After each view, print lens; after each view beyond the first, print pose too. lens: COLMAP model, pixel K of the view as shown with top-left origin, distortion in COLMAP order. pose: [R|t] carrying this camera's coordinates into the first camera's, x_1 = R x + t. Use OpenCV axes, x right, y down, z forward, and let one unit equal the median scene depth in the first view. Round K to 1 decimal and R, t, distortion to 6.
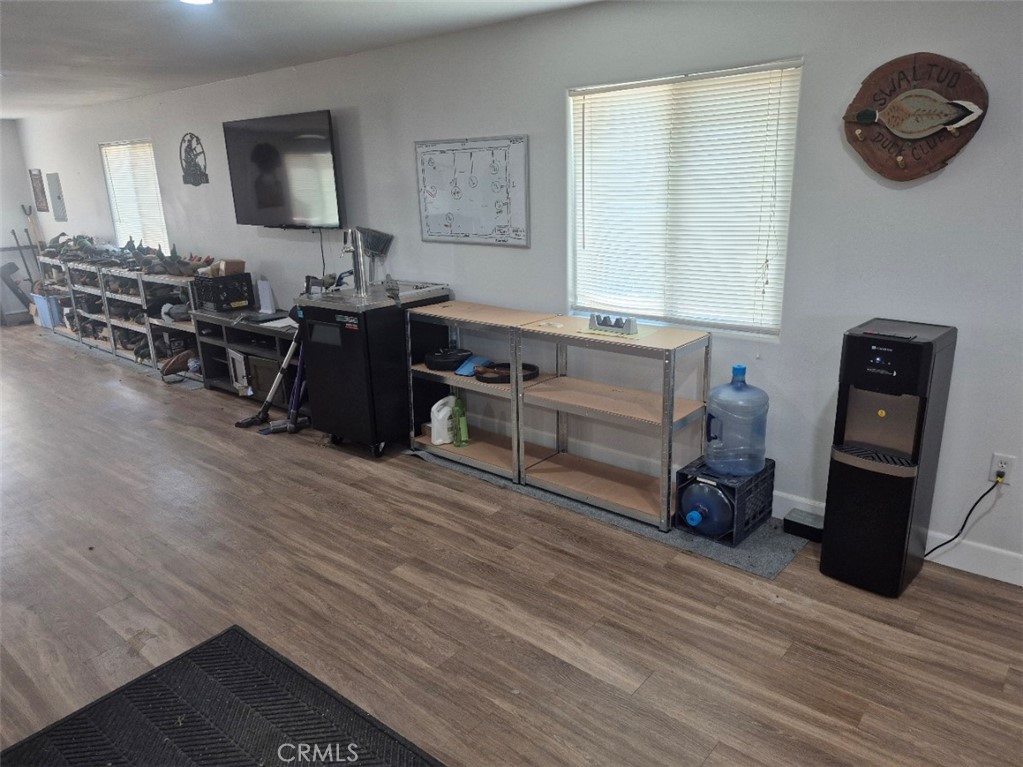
lens RADIAL K [[709.4, 0, 513.3], [0, 709.4, 380.6], [0, 0, 1]] dist [0.072897, -0.074475]
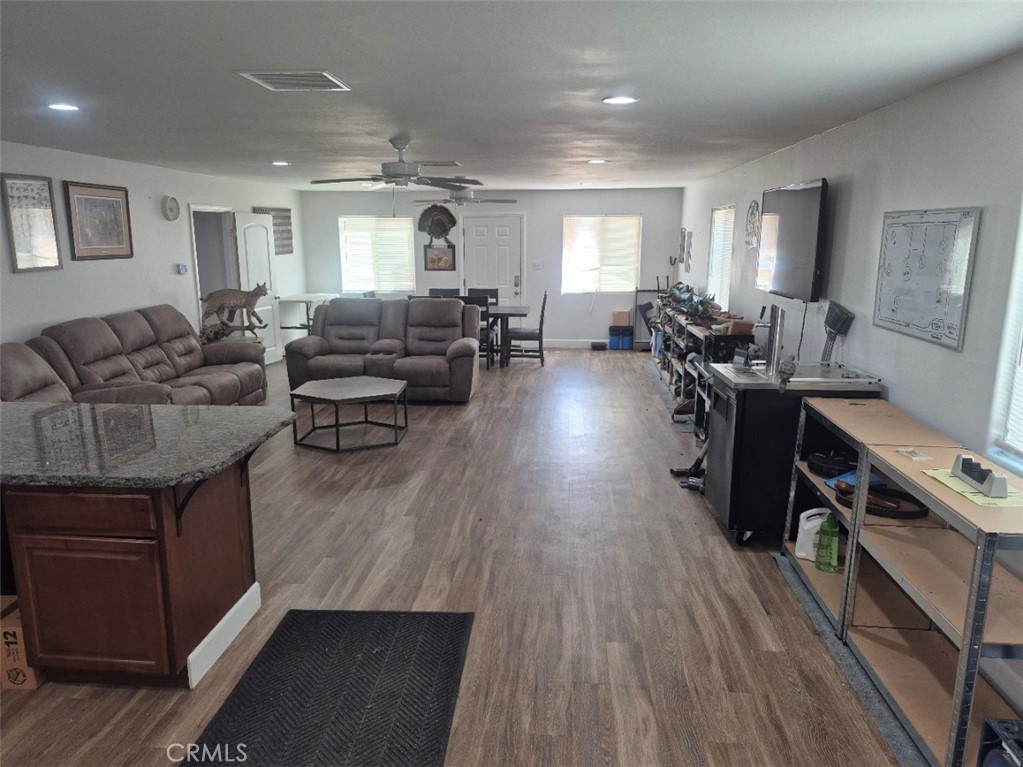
lens RADIAL K [[709.4, 0, 507.3], [0, 709.4, 395.6], [0, 0, 1]] dist [0.072897, -0.074475]
pose [[0.576851, 0.208065, -0.789906, 0.337200], [-0.245523, 0.966464, 0.075270, -0.078076], [0.779077, 0.150521, 0.608591, 0.162267]]
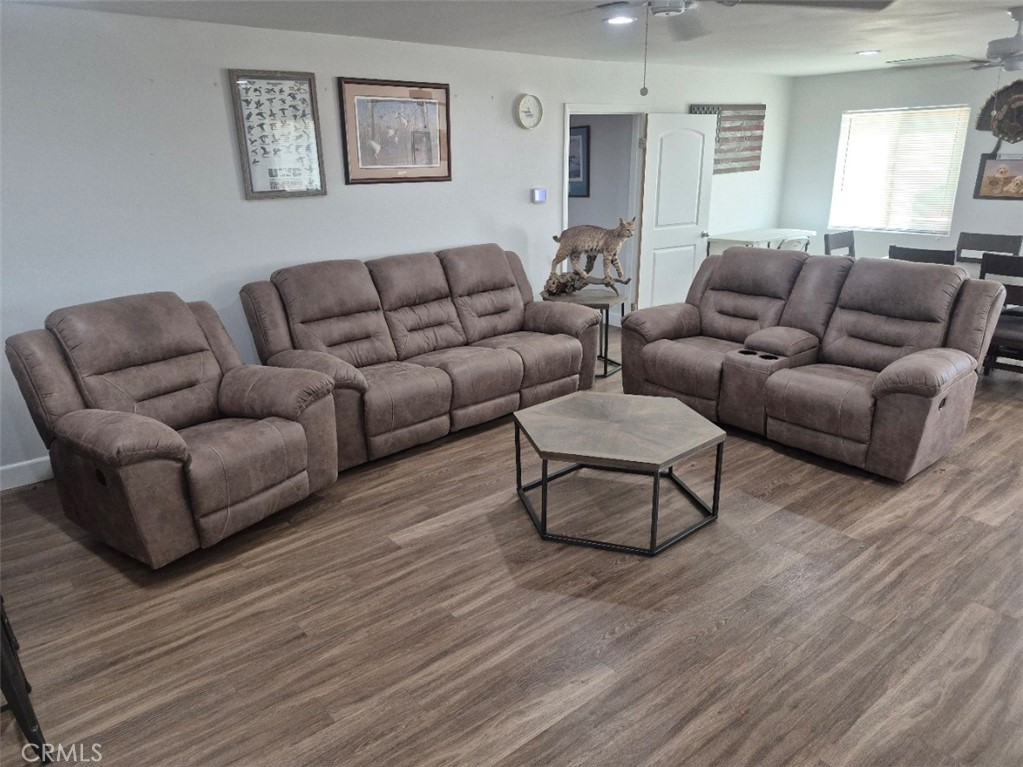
lens RADIAL K [[709.4, 0, 508.5], [0, 709.4, 387.9], [0, 0, 1]] dist [0.072897, -0.074475]
pose [[-0.181032, 0.338061, -0.923549, -0.233016], [-0.254222, 0.891063, 0.376002, -0.213445], [0.950052, 0.302855, -0.075369, 0.720568]]
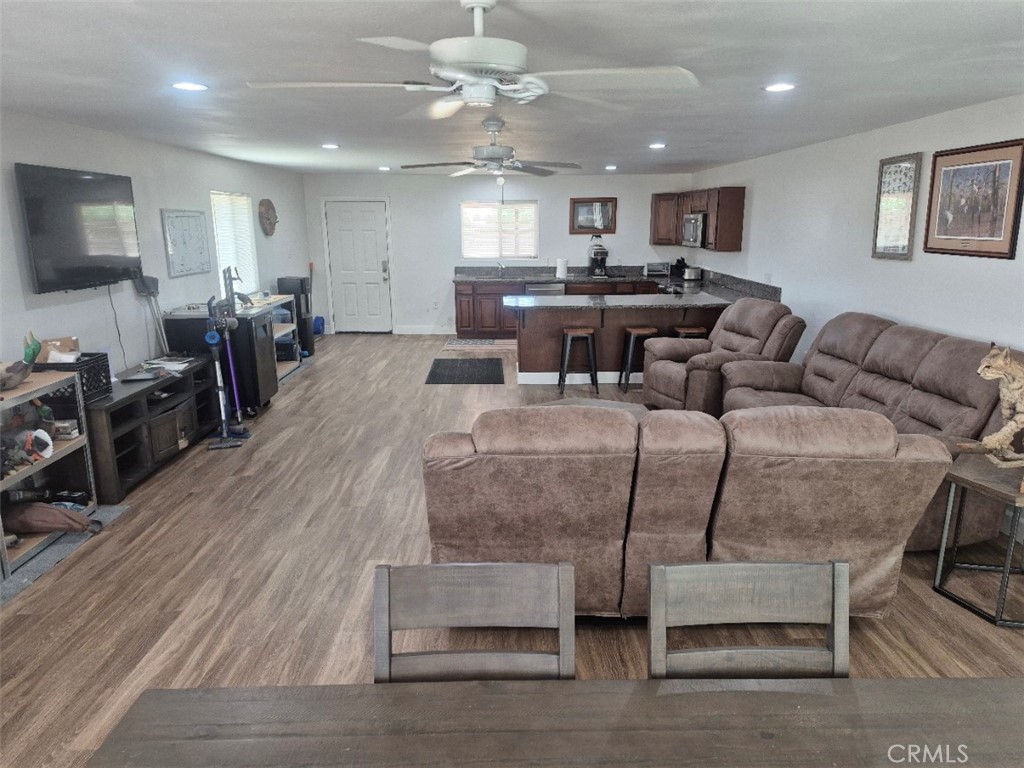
lens RADIAL K [[710.1, 0, 508.5], [0, 710.1, 381.3], [0, 0, 1]] dist [0.072897, -0.074475]
pose [[-0.648994, -0.135617, 0.748608, -1.727763], [0.235659, 0.899753, 0.367299, -0.399553], [-0.723375, 0.414791, -0.551976, 1.473510]]
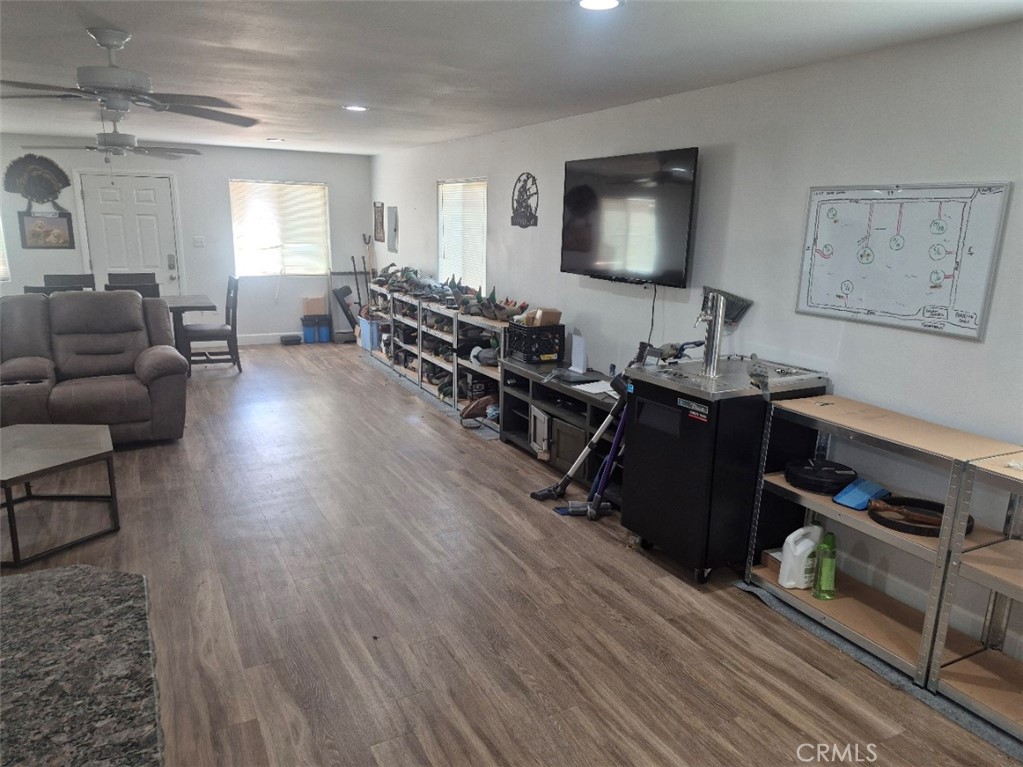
lens RADIAL K [[709.4, 0, 509.1], [0, 709.4, 389.3], [0, 0, 1]] dist [0.072897, -0.074475]
pose [[0.925343, 0.138155, -0.353064, -0.138470], [-0.154722, 0.987775, -0.018990, -0.054844], [0.346124, 0.072199, 0.935406, 0.182046]]
